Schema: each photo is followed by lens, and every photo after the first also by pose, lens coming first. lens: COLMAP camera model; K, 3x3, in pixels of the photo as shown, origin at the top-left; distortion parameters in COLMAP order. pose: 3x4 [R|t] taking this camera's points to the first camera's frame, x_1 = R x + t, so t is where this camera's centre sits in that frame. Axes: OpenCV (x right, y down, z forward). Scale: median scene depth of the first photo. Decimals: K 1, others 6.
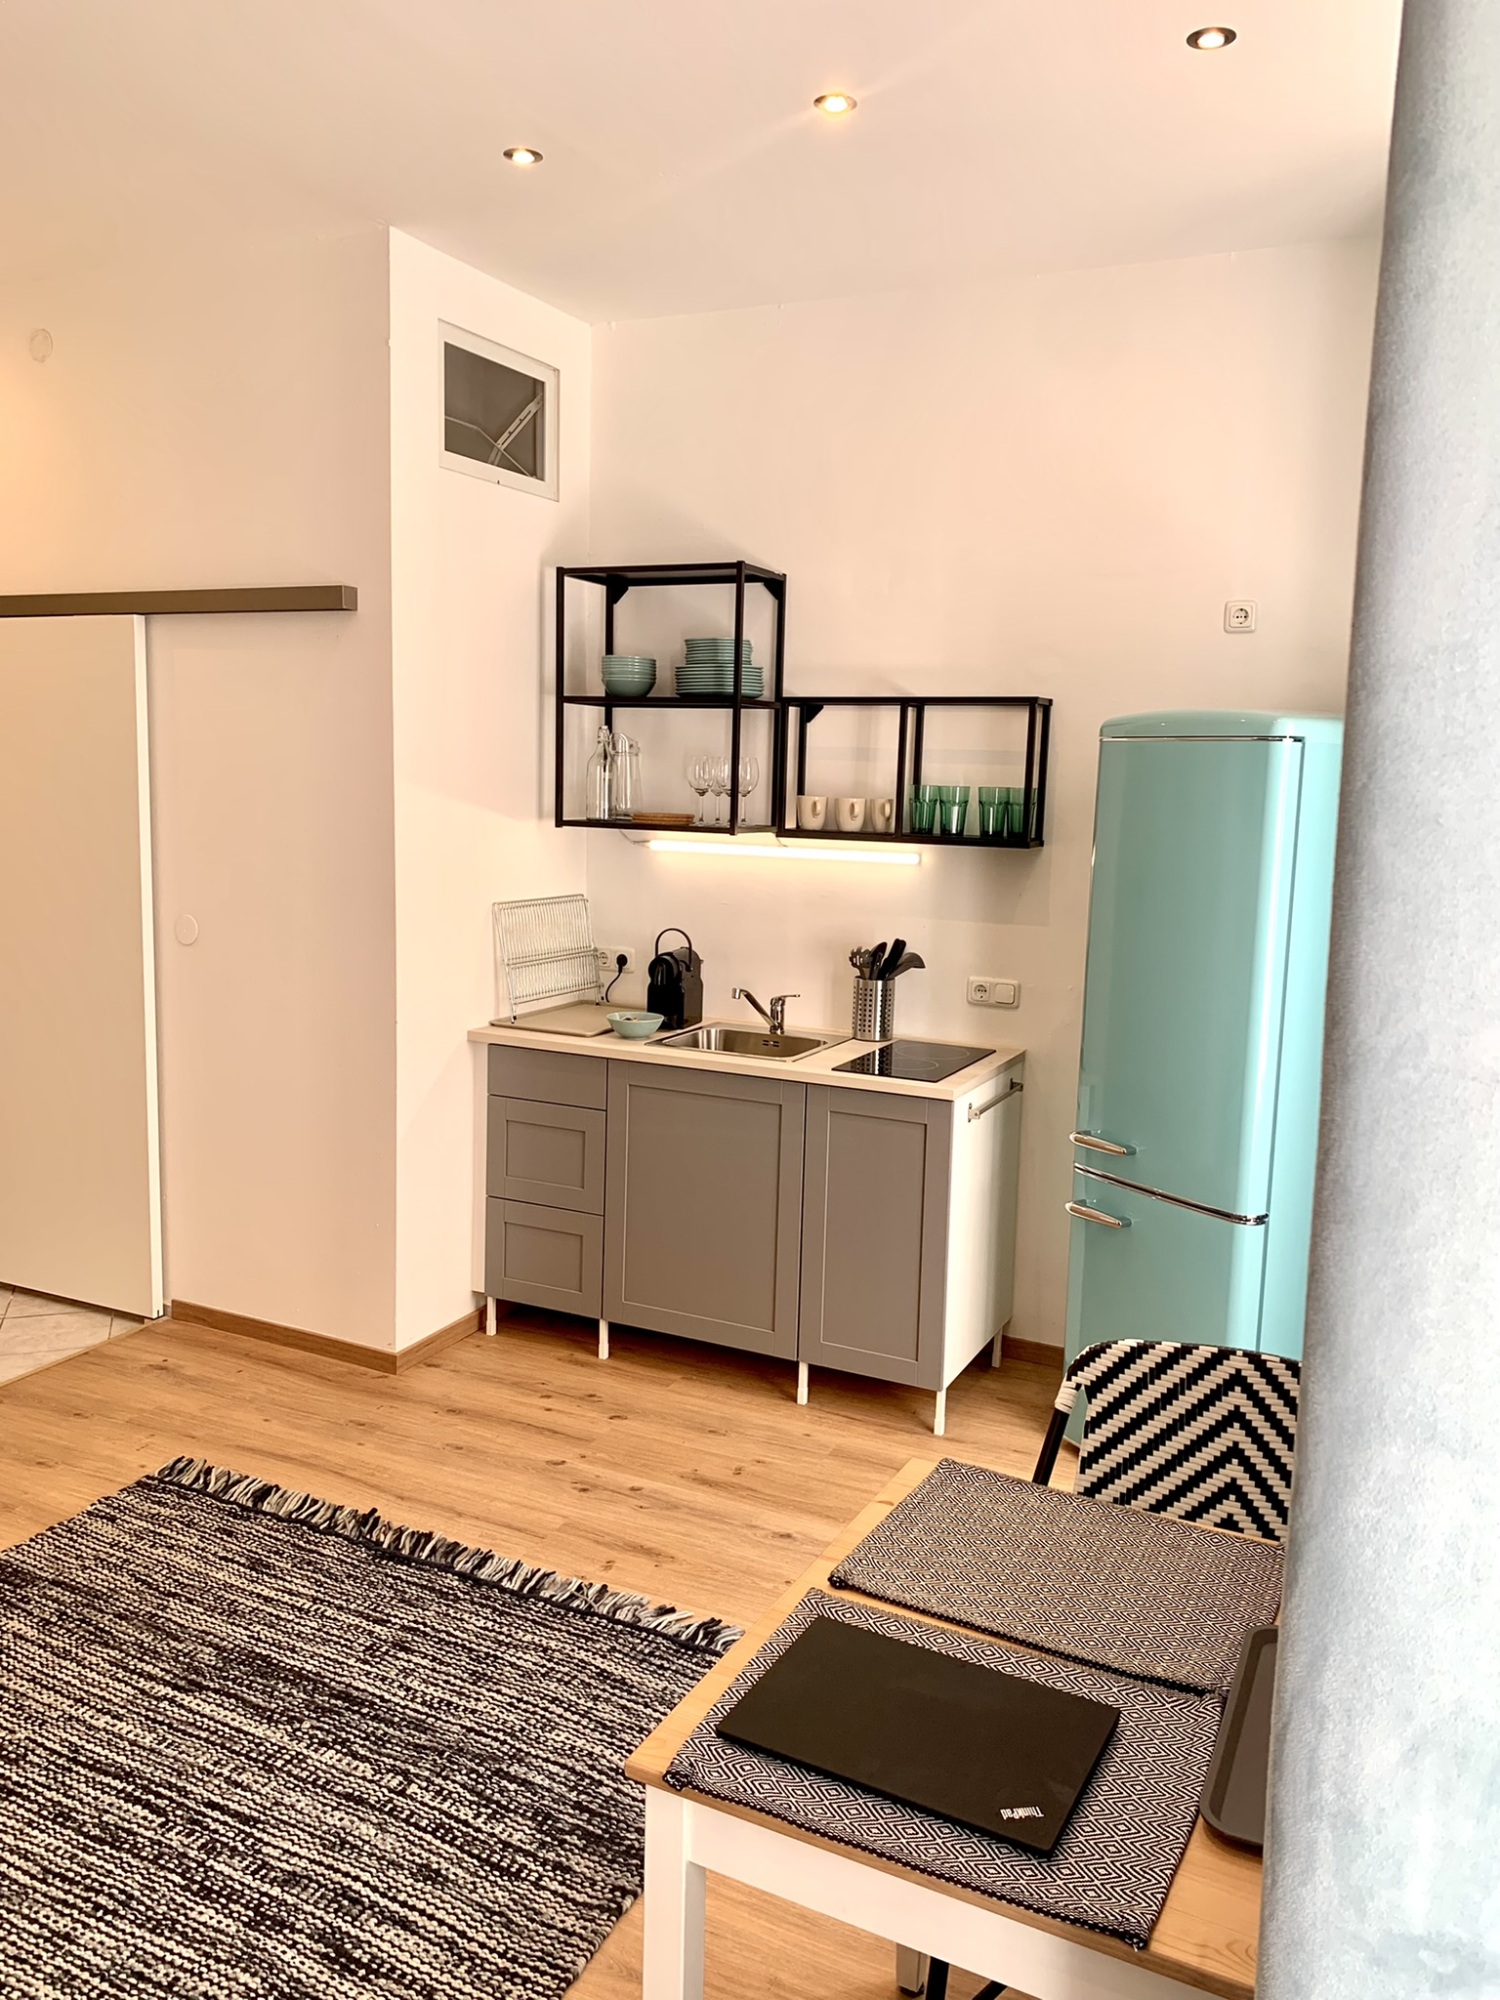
lens RADIAL K [[1523.9, 0, 750.5], [0, 1523.9, 973.0], [0, 0, 1]] dist [0.138045, -0.166312]
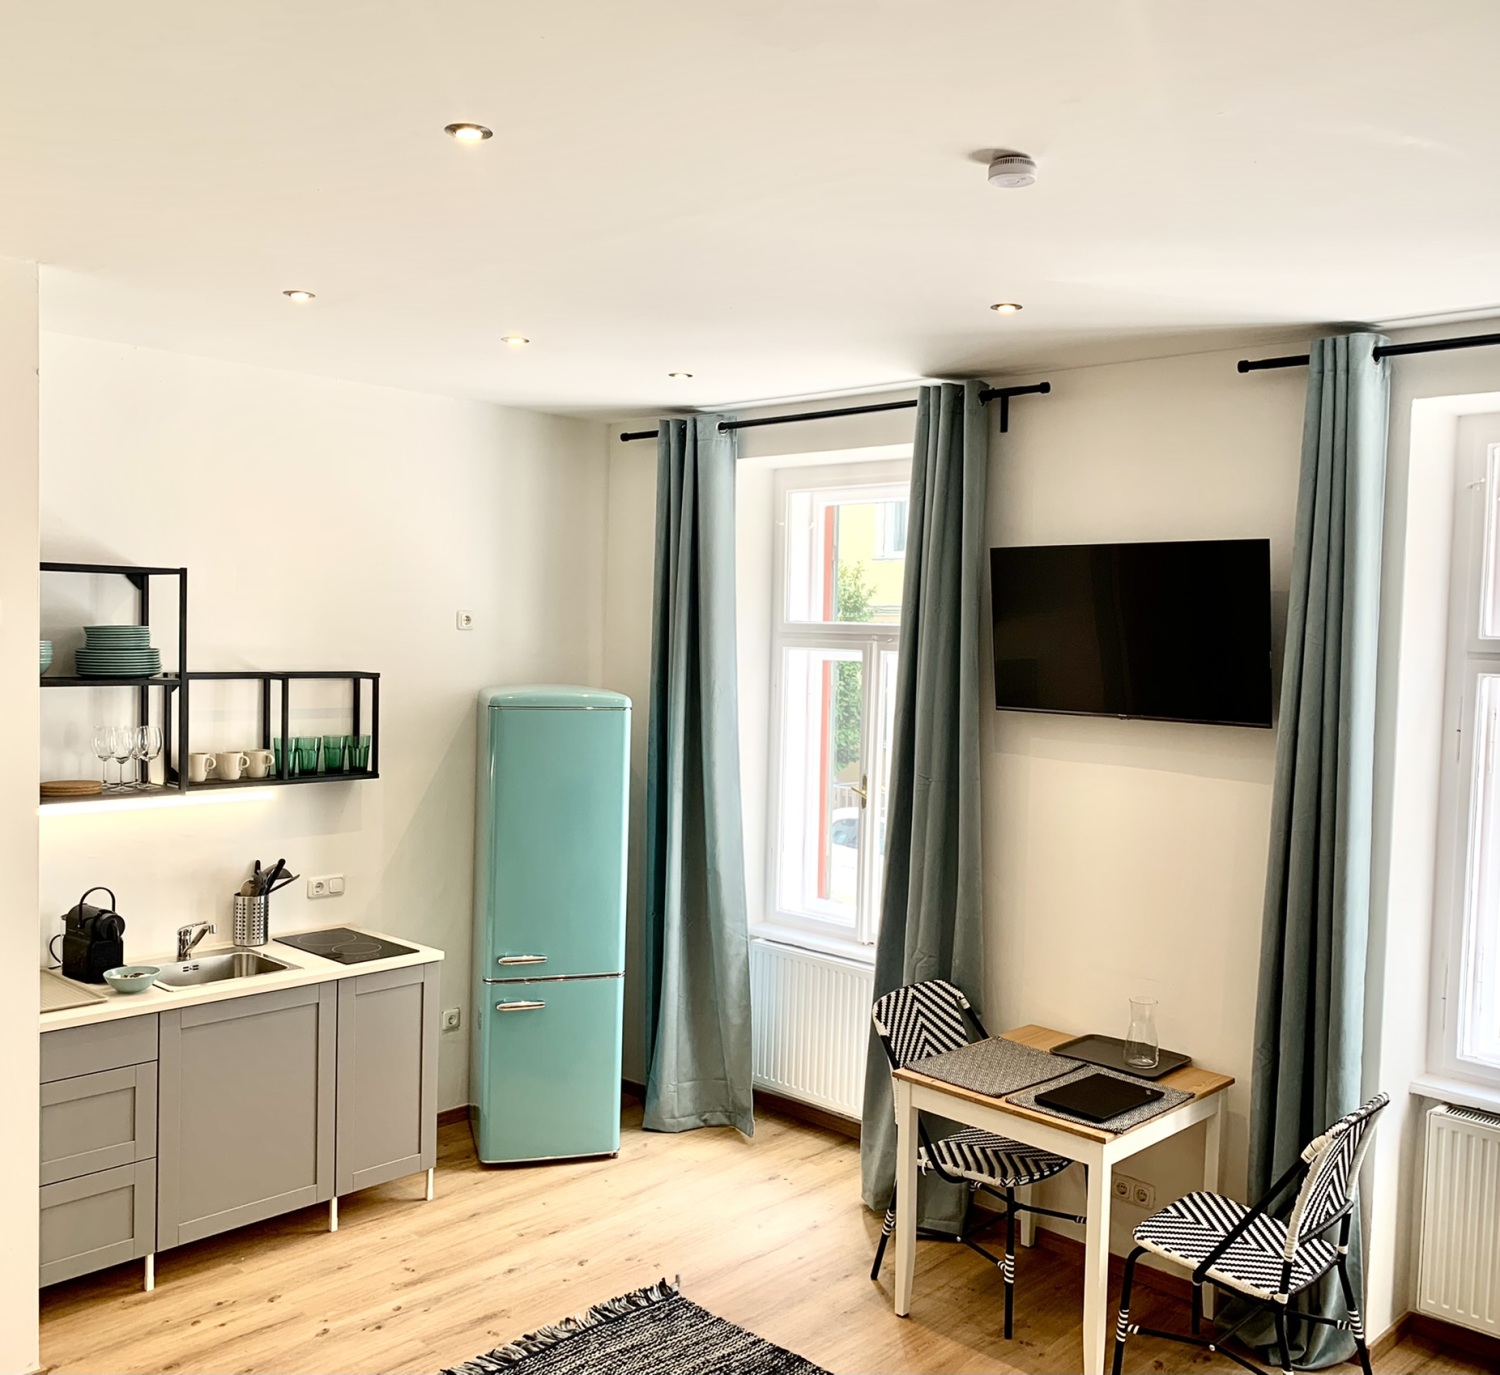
lens RADIAL K [[1389.7, 0, 781.8], [0, 1389.7, 704.6], [0, 0, 1]] dist [-0.001089, -0.008255]
pose [[0.286583, -0.070768, 0.955438, -0.876550], [0.112031, 0.992902, 0.039940, -0.149031], [-0.951483, 0.095593, 0.292477, 0.251098]]
